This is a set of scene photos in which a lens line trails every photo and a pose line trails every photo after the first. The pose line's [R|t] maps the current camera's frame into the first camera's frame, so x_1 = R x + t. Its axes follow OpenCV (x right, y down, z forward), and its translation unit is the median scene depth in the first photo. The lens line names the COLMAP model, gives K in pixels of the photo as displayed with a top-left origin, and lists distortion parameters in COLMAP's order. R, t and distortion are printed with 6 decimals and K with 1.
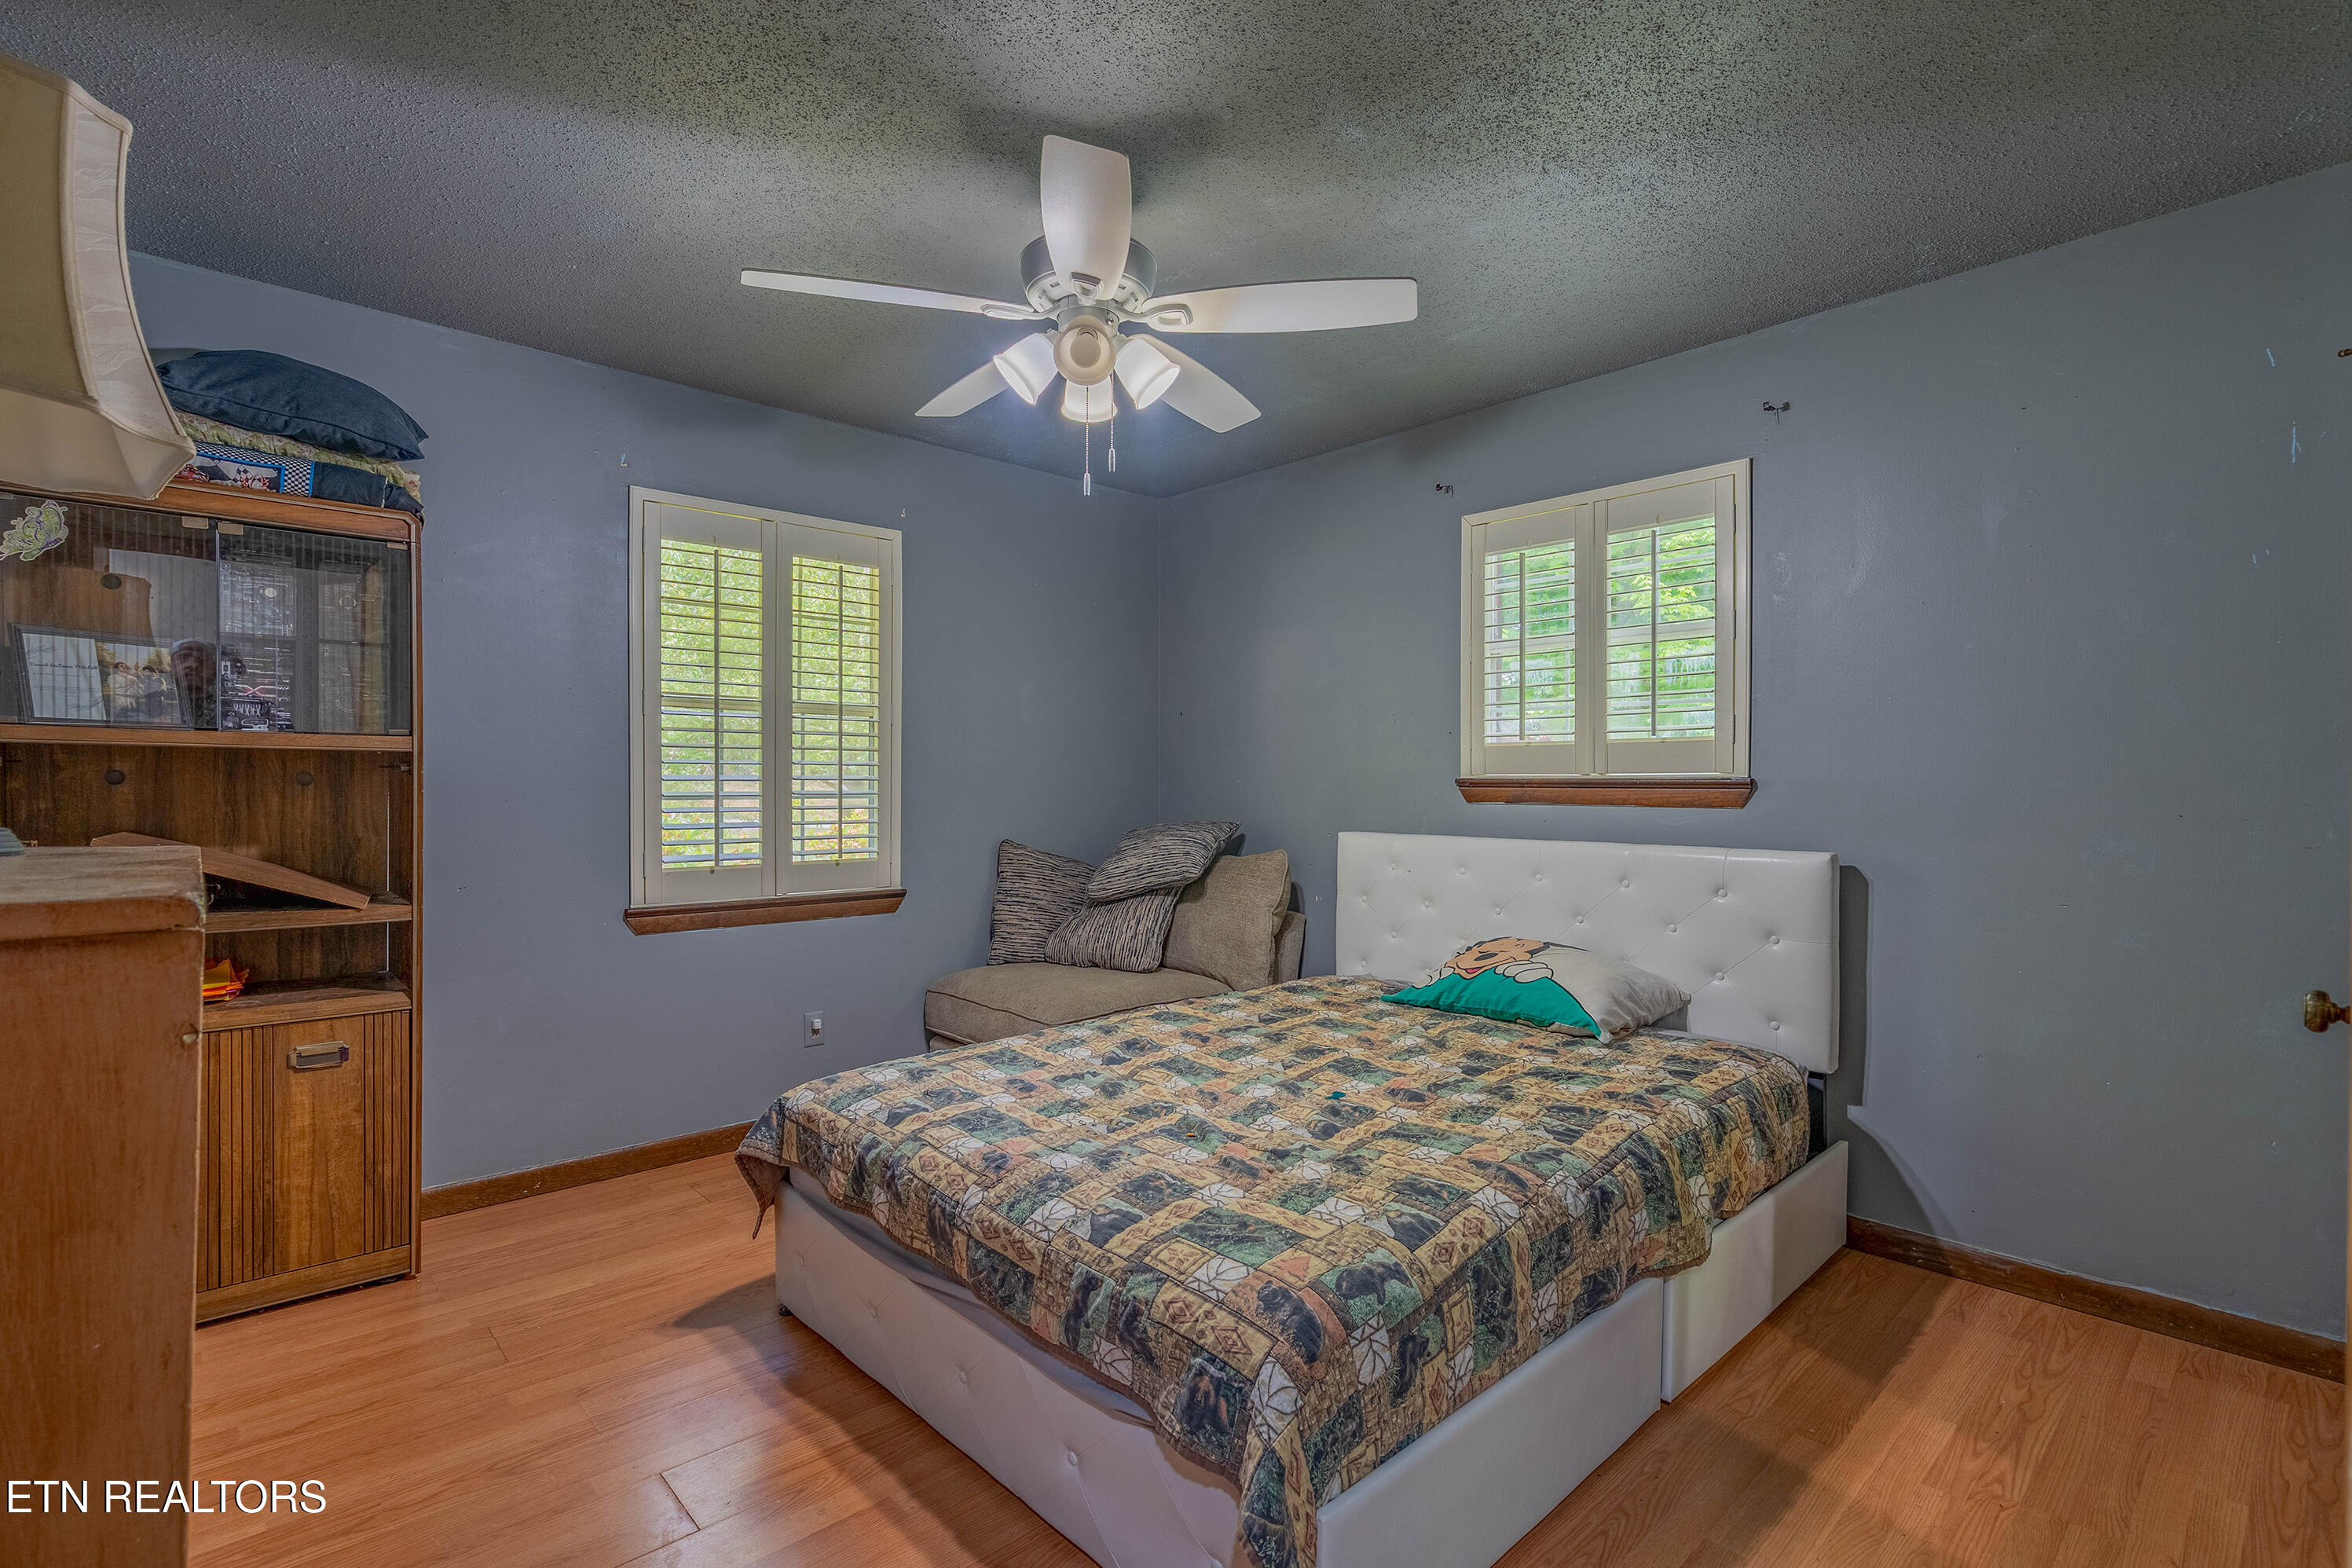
lens RADIAL K [[1088.8, 0, 1192.0], [0, 1088.8, 784.7], [0, 0, 1]] dist [0.000118, 0.000004]
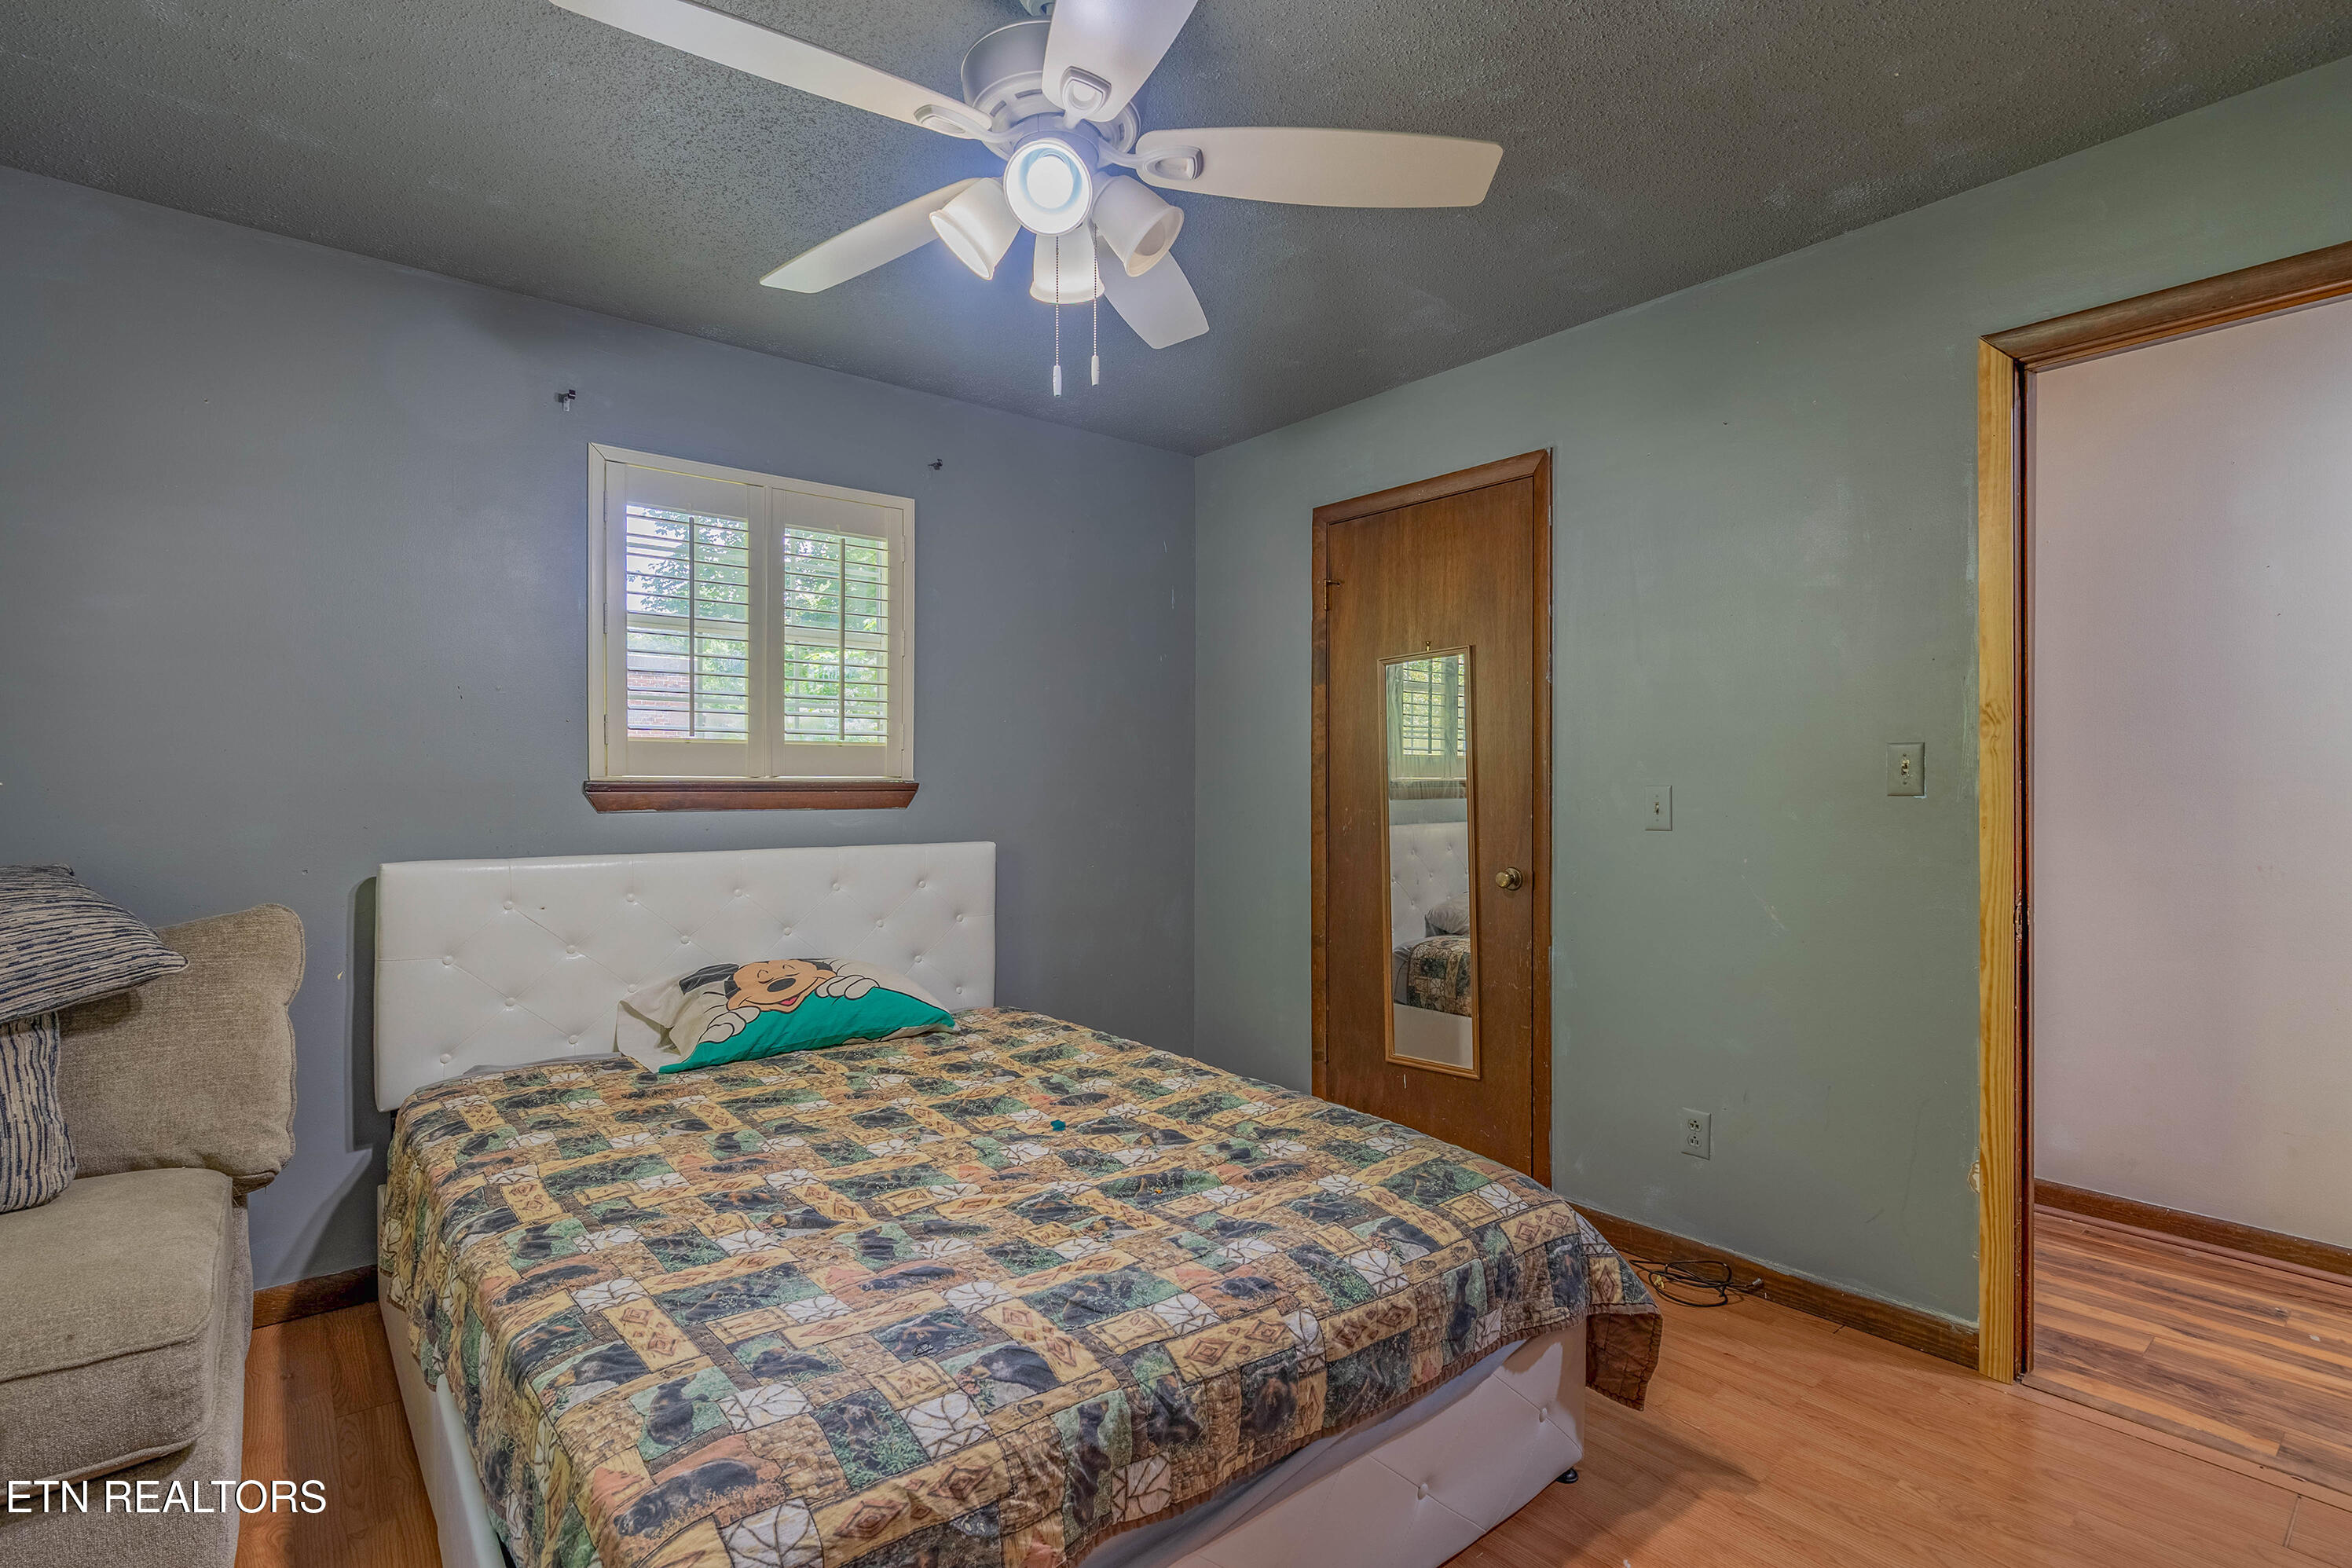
lens RADIAL K [[1088.8, 0, 1190.3], [0, 1088.8, 786.2], [0, 0, 1]] dist [0.000118, 0.000004]
pose [[0.068255, -0.001644, 0.997667, -0.799692], [0.000444, 0.999999, 0.001617, -0.004331], [-0.997668, 0.000333, 0.068256, 0.840267]]
